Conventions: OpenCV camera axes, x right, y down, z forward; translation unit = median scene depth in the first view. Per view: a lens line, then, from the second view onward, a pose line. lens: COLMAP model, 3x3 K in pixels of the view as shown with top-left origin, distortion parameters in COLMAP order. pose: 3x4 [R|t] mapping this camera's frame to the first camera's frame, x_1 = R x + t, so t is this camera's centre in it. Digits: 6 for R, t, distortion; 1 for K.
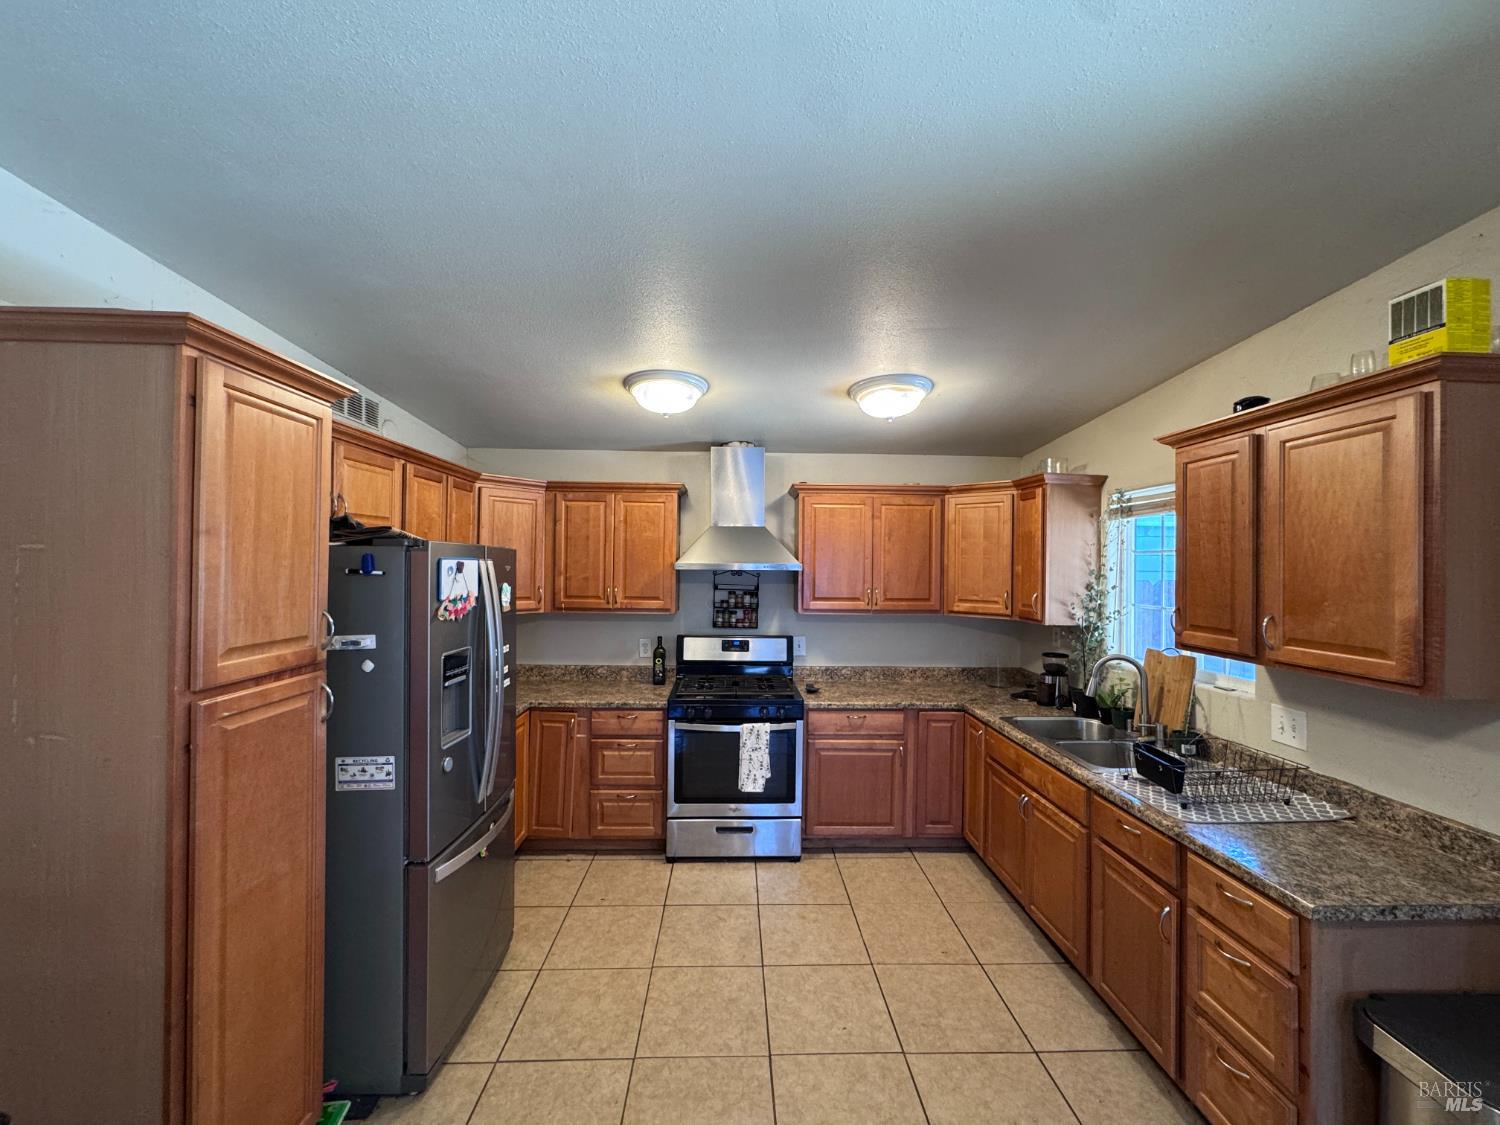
lens RADIAL K [[596.5, 0, 750.0], [0, 596.5, 563.8], [0, 0, 1]] dist [-0.006676, 0.000959]
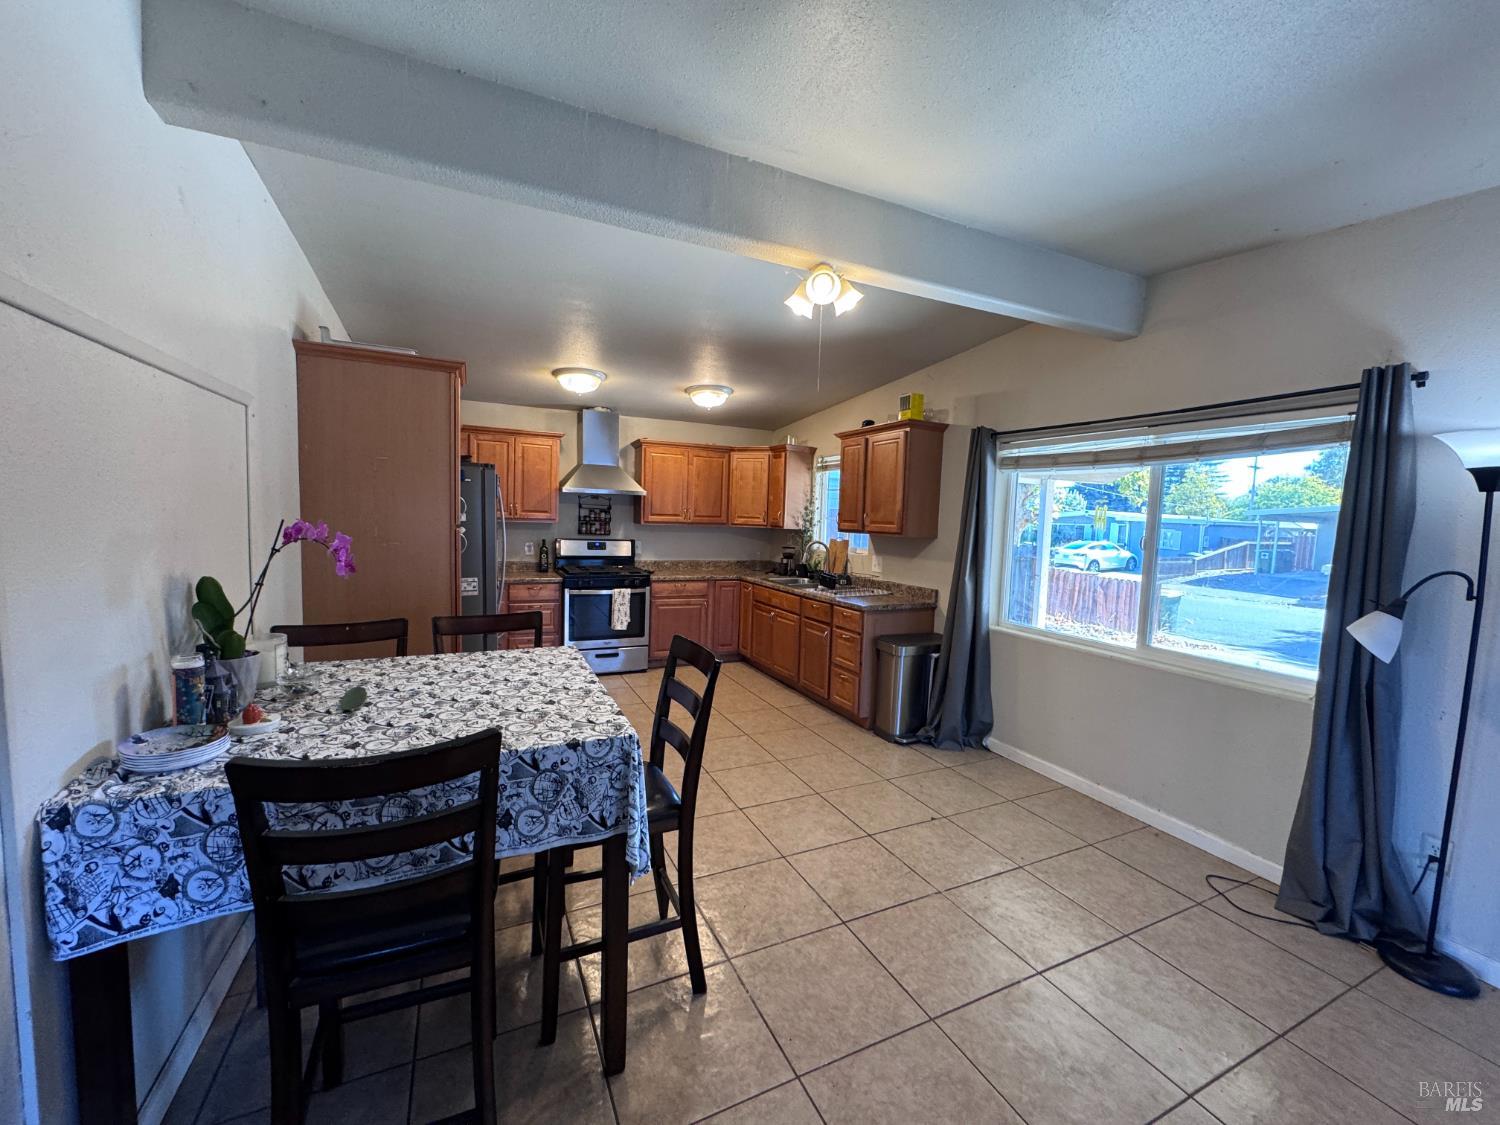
lens RADIAL K [[596.5, 0, 751.8], [0, 596.5, 558.4], [0, 0, 1]] dist [-0.006676, 0.000959]
pose [[0.918058, -0.009504, 0.396332, -0.305740], [-0.022975, 0.996757, 0.077122, 0.052822], [-0.395780, -0.079908, 0.914862, -0.610203]]
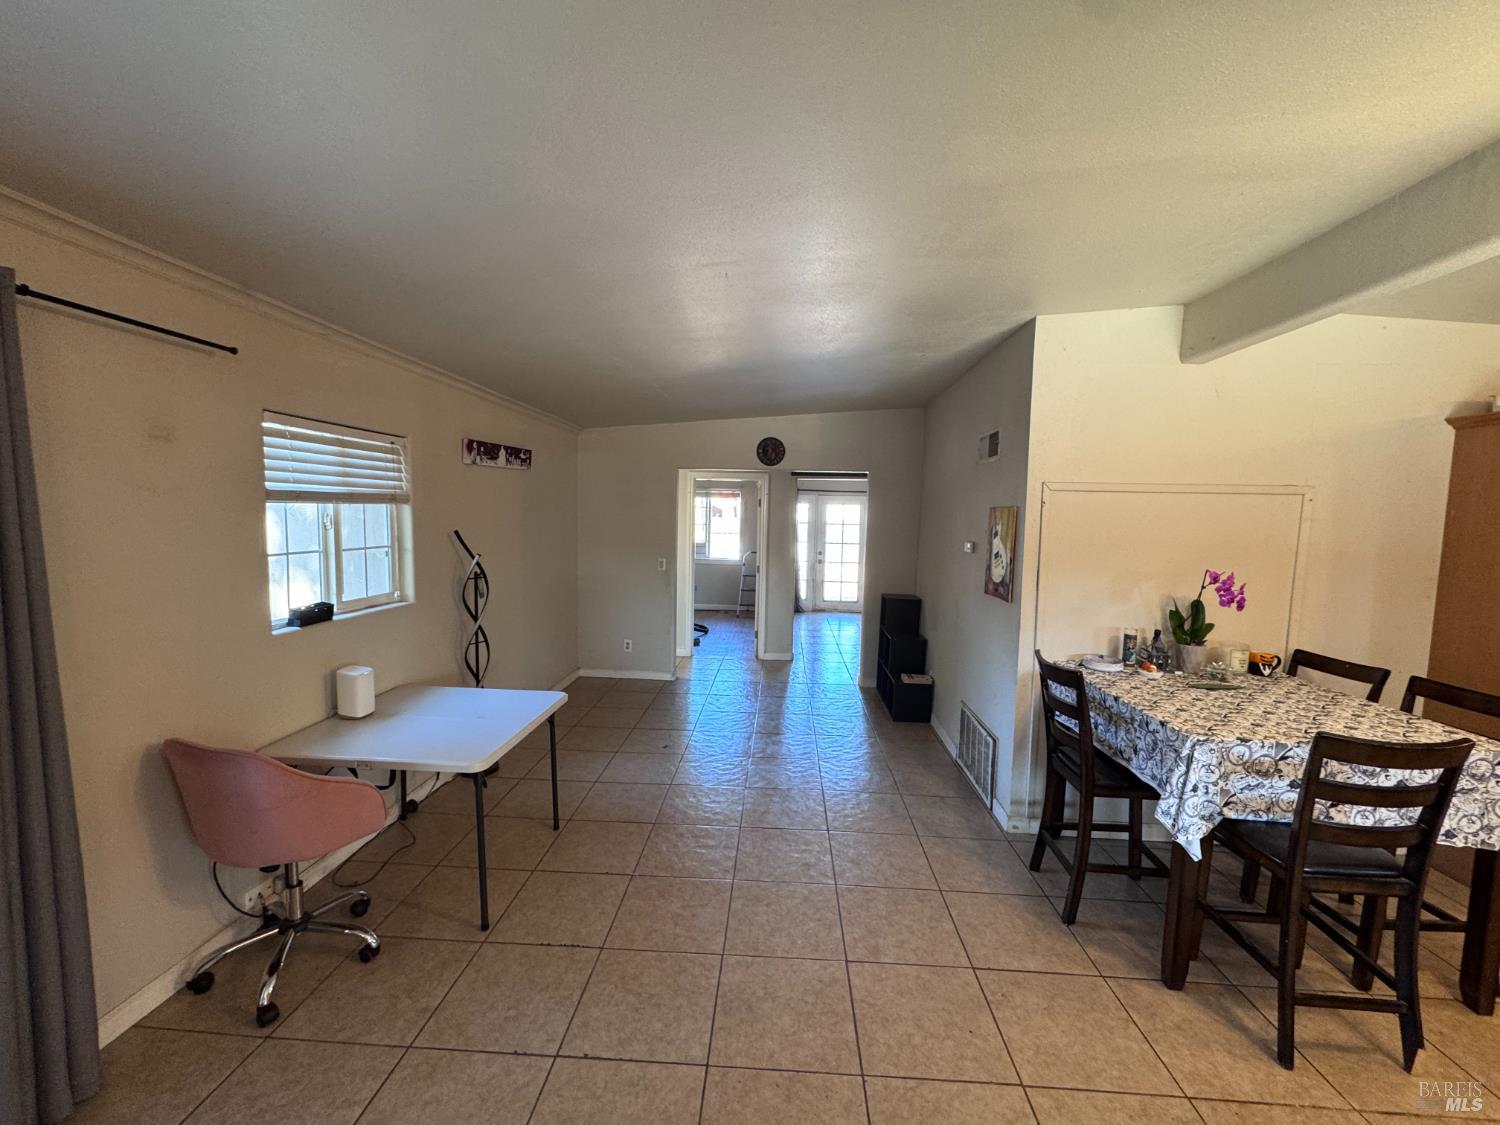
lens RADIAL K [[596.5, 0, 748.9], [0, 596.5, 570.7], [0, 0, 1]] dist [-0.006676, 0.000959]
pose [[-0.092274, 0.076769, -0.992770, 0.415256], [-0.022169, 0.996618, 0.079127, 0.017601], [0.995487, 0.029311, -0.090260, -0.567993]]
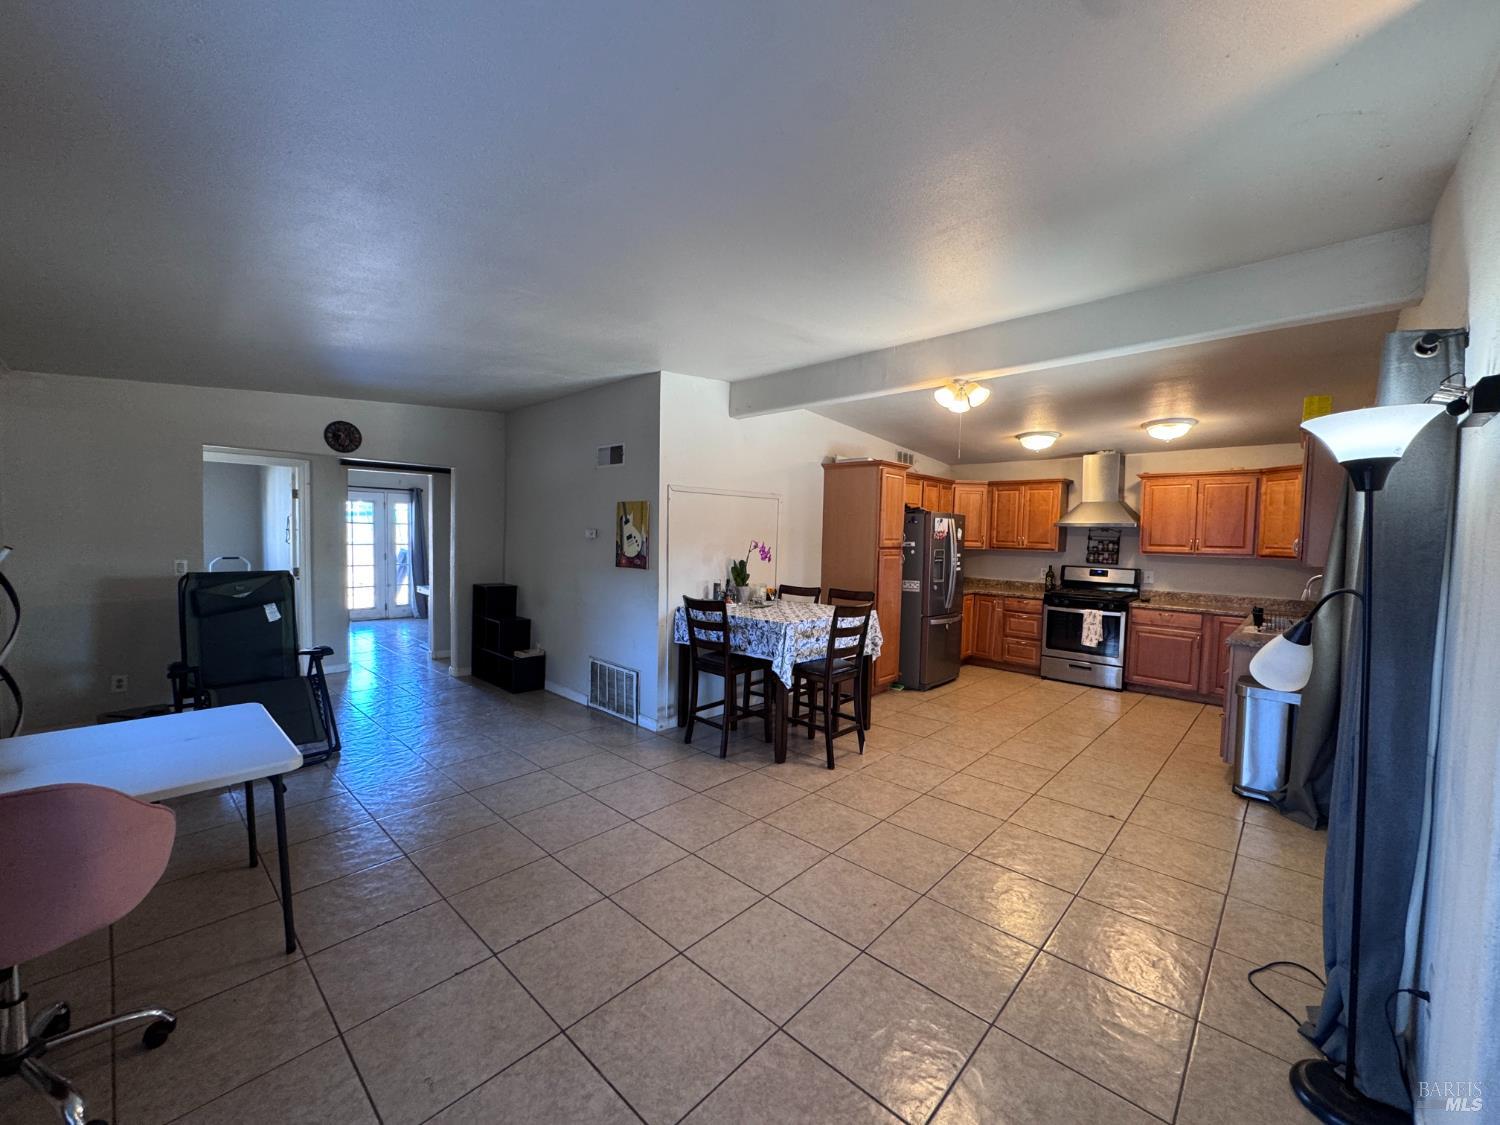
lens RADIAL K [[596.5, 0, 750.5], [0, 596.5, 564.8], [0, 0, 1]] dist [-0.006676, 0.000959]
pose [[0.705683, 0.042512, -0.707251, 0.548707], [-0.013383, 0.998820, 0.046685, 0.058481], [0.708402, -0.023480, 0.705419, -1.022085]]
